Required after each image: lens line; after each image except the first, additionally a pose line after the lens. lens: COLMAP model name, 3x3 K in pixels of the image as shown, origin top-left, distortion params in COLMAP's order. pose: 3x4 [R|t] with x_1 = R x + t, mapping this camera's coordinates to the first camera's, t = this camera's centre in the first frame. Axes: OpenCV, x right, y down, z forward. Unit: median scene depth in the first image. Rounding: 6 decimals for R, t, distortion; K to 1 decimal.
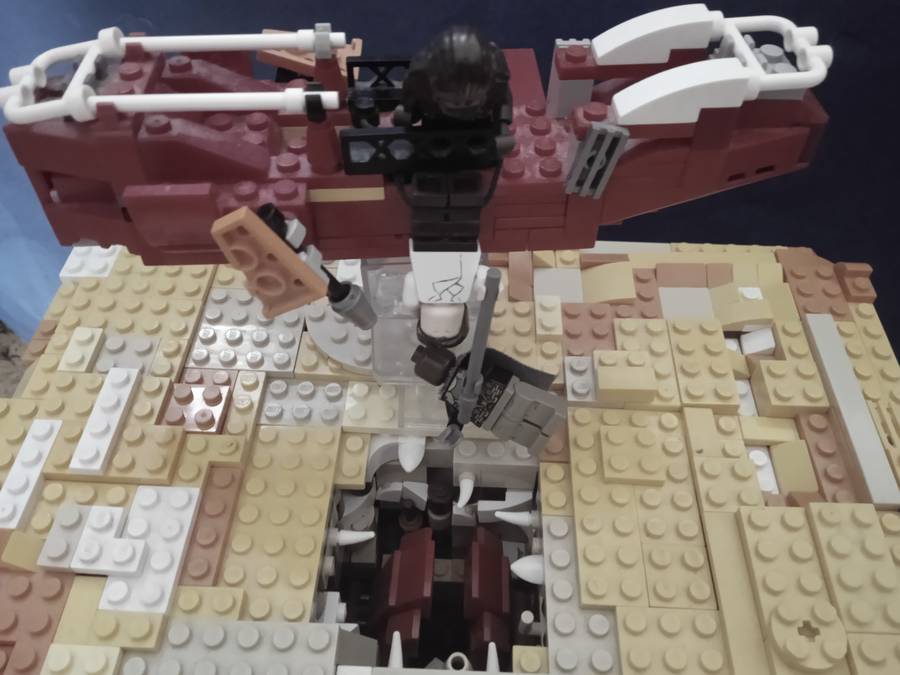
lens RADIAL K [[746.0, 0, 448.4], [0, 746.0, 332.6], [0, 0, 1]] dist [0.124226, -0.237638]
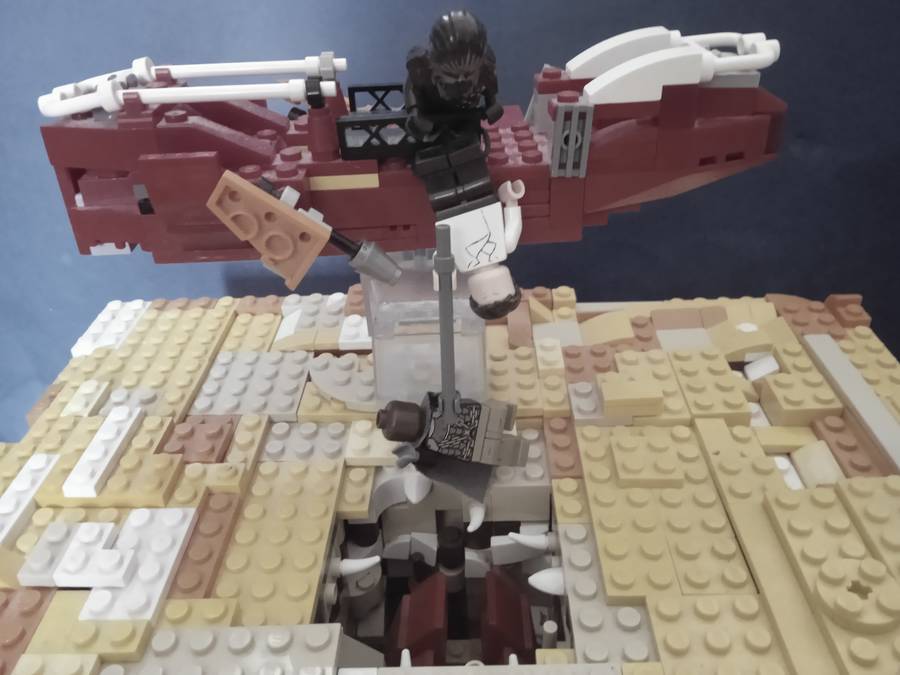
lens RADIAL K [[746.0, 0, 448.4], [0, 746.0, 332.6], [0, 0, 1]] dist [0.124226, -0.237638]
pose [[0.998577, -0.052794, -0.007590, 0.007882], [0.047993, 0.951475, -0.303960, 0.279422], [0.023269, 0.303163, 0.952655, 0.029959]]
